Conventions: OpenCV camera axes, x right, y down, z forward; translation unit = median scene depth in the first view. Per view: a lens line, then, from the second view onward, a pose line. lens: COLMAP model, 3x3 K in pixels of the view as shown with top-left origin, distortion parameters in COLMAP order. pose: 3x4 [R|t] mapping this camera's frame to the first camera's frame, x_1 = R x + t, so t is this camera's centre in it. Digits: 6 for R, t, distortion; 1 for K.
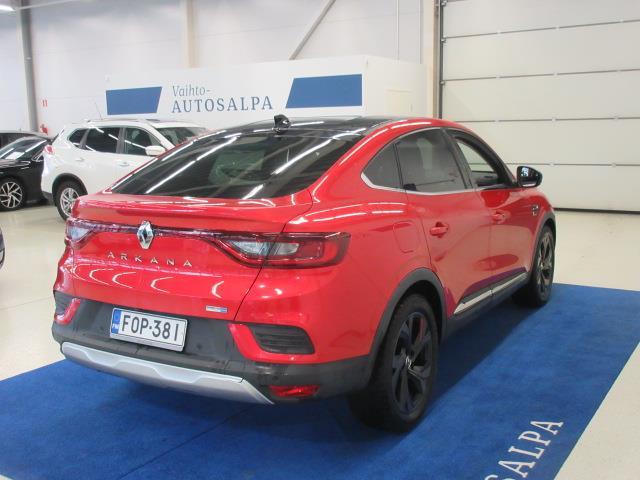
lens RADIAL K [[718.7, 0, 320.0], [0, 718.7, 240.0], [0, 0, 1]] dist [-0.002215, -0.003857]
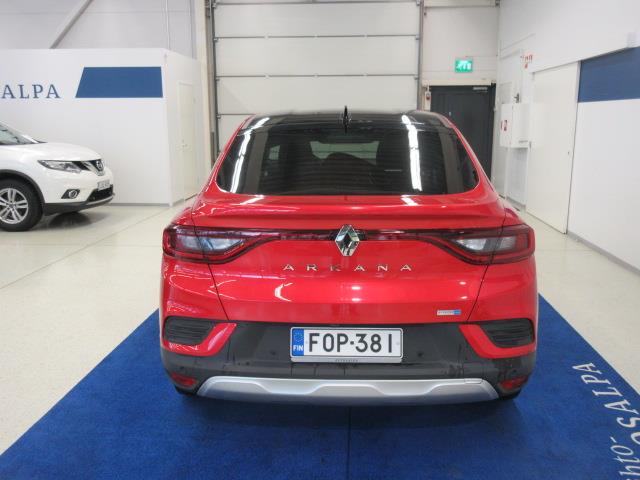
lens RADIAL K [[611.2, 0, 320.0], [0, 611.2, 240.0], [0, 0, 1]] dist [-0.002532, -0.002301]
pose [[0.869079, -0.083264, 0.487615, -0.570295], [0.063562, 0.996357, 0.056850, -0.047191], [-0.490573, -0.018414, 0.871206, 0.320121]]
